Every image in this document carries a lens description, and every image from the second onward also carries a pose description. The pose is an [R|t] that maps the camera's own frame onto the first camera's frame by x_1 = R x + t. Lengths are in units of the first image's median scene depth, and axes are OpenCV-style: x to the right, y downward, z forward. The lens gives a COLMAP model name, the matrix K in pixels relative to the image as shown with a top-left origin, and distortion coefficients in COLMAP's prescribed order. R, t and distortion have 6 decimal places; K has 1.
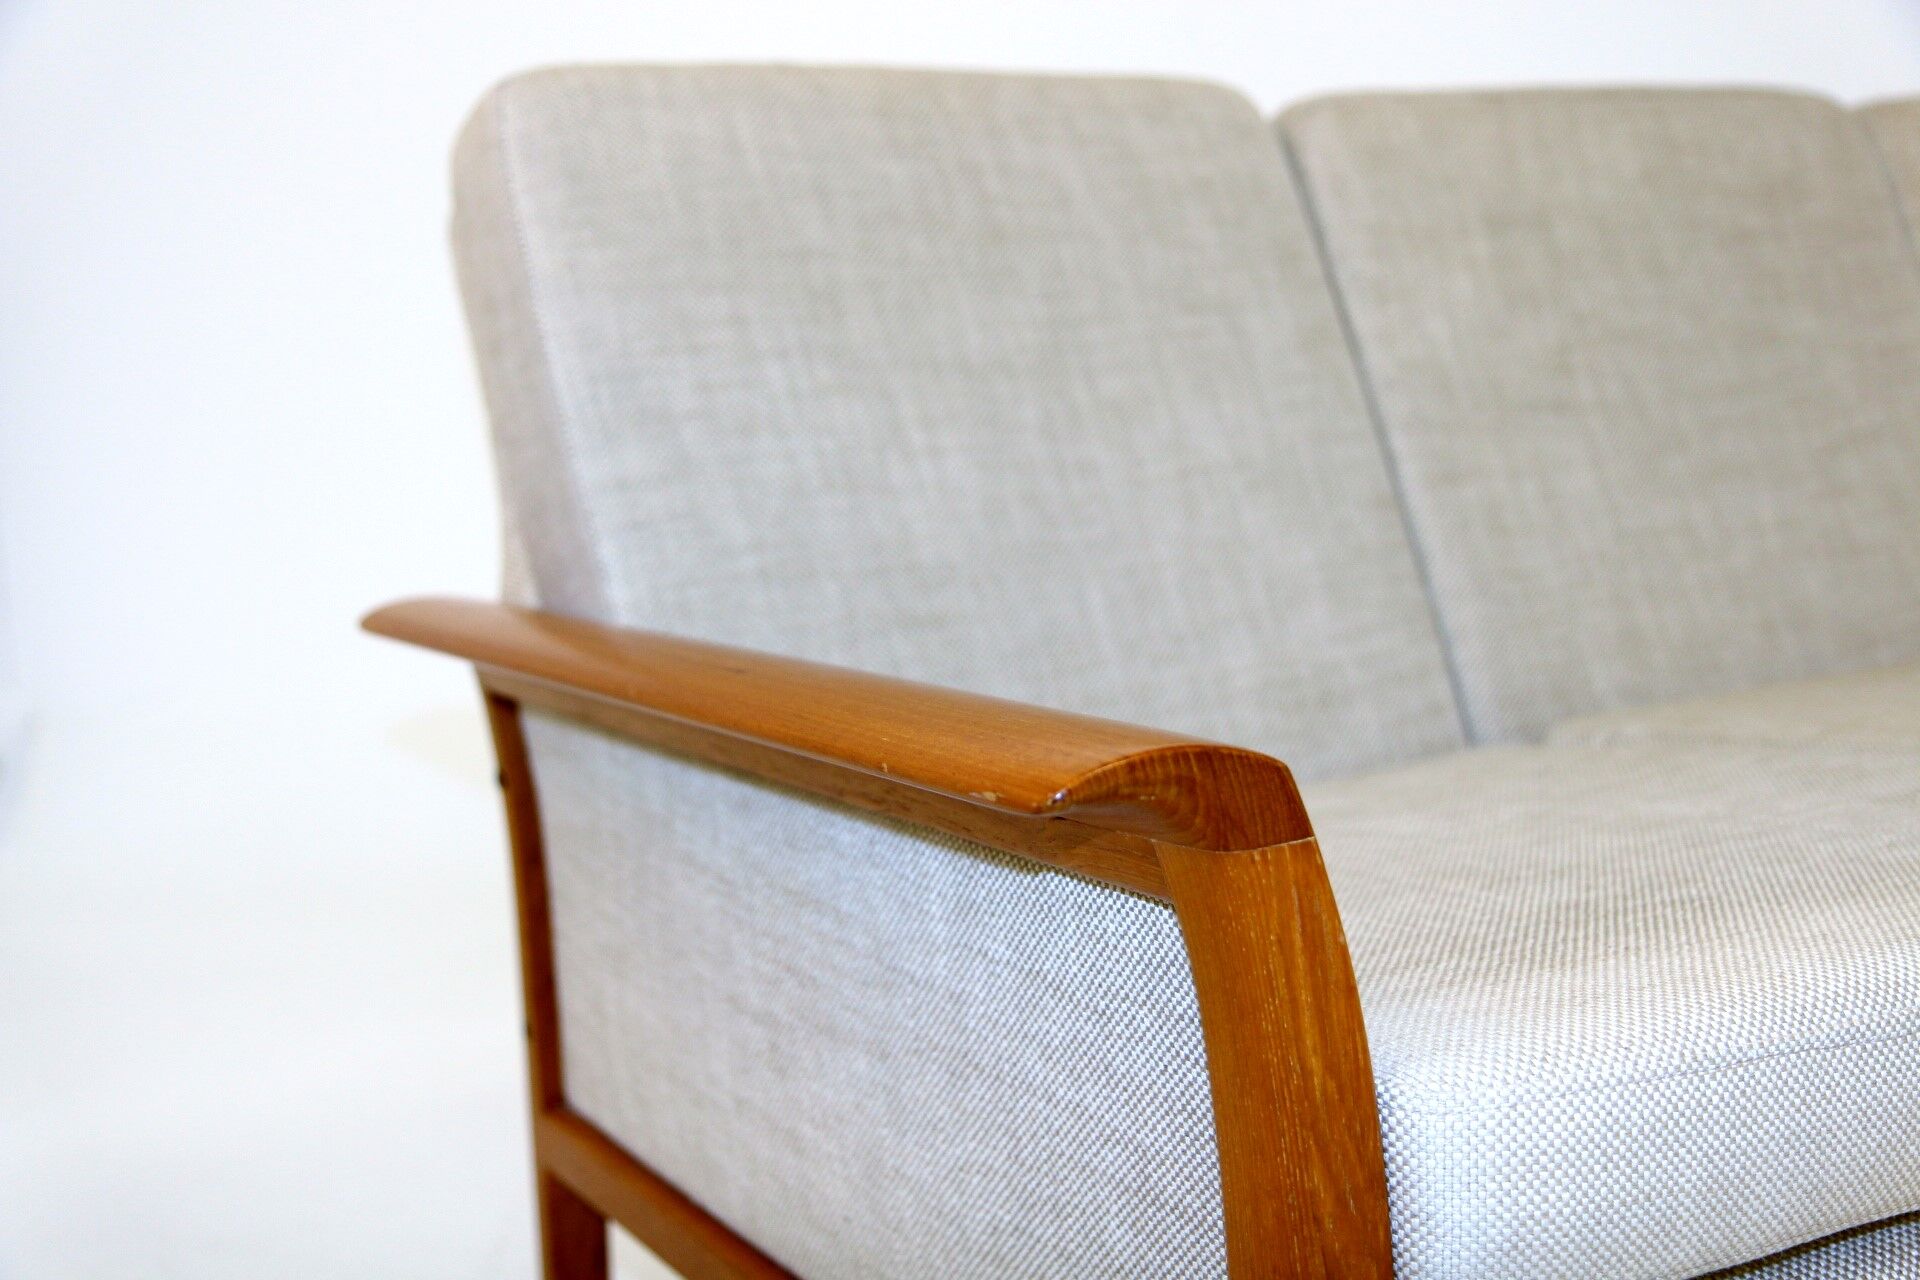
lens RADIAL K [[2166.8, 0, 965.6], [0, 2166.8, 651.6], [0, 0, 1]] dist [0.113152, 0.009286]
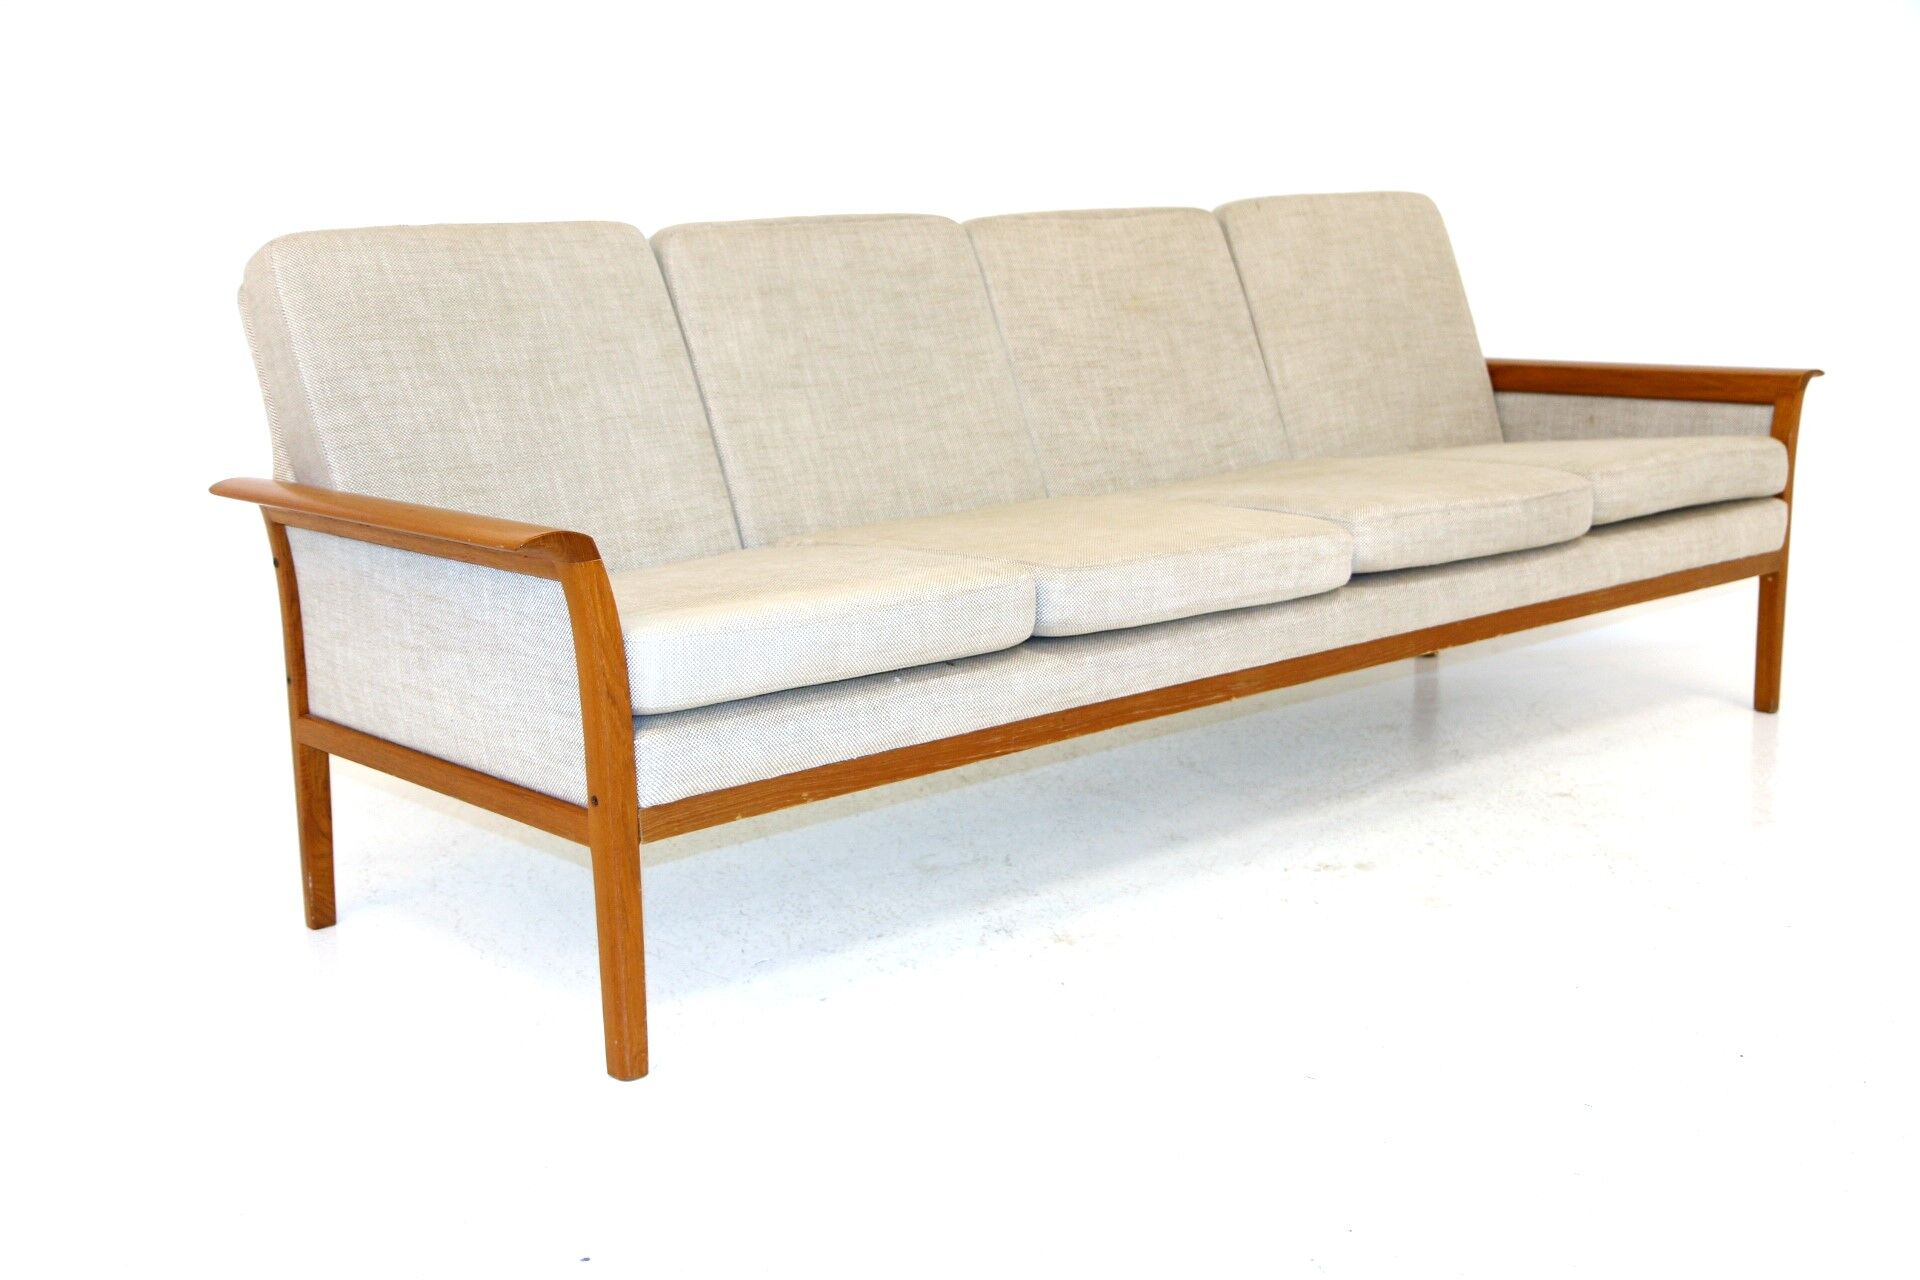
lens RADIAL K [[2166.8, 0, 965.6], [0, 2166.8, 651.6], [0, 0, 1]] dist [0.113152, 0.009286]
pose [[0.978946, -0.013867, 0.203647, 0.013098], [0.000273, 0.997778, 0.066629, 0.001790], [-0.204118, -0.065171, 0.976775, -1.272637]]
